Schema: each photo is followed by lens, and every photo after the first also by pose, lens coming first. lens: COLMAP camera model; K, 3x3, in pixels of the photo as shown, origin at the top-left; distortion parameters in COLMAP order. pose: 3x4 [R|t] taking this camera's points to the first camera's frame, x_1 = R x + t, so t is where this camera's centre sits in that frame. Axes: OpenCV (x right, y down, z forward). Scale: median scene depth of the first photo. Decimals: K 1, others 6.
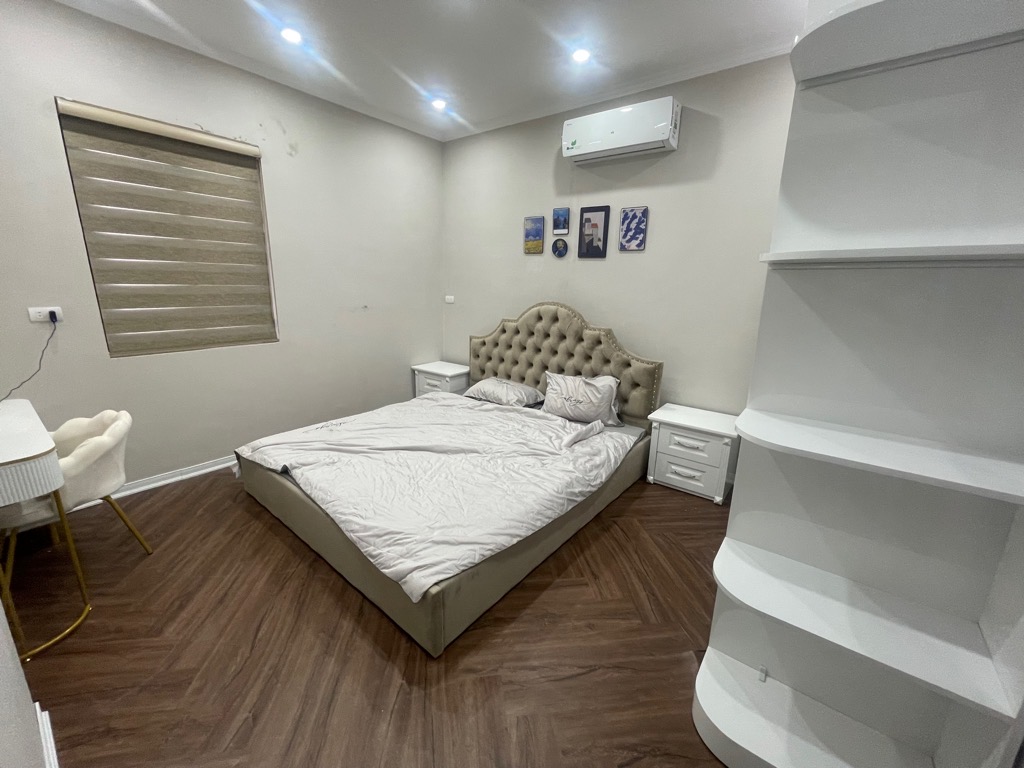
lens RADIAL K [[414.4, 0, 511.2], [0, 414.4, 383.8], [0, 0, 1]] dist [0.000222, 0.000101]
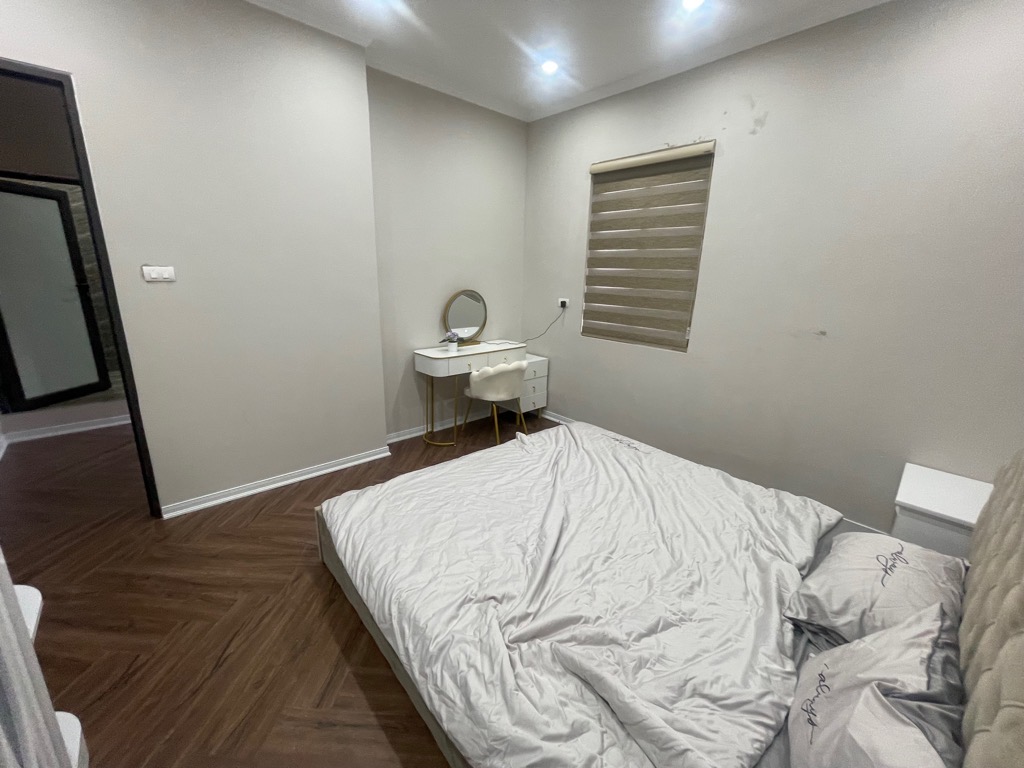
lens RADIAL K [[414.4, 0, 511.2], [0, 414.4, 383.8], [0, 0, 1]] dist [0.000222, 0.000101]
pose [[-0.177385, 0.229453, -0.957019, 0.548717], [-0.271021, 0.923450, 0.271638, -0.243434], [0.946088, 0.307557, -0.101620, 0.992707]]
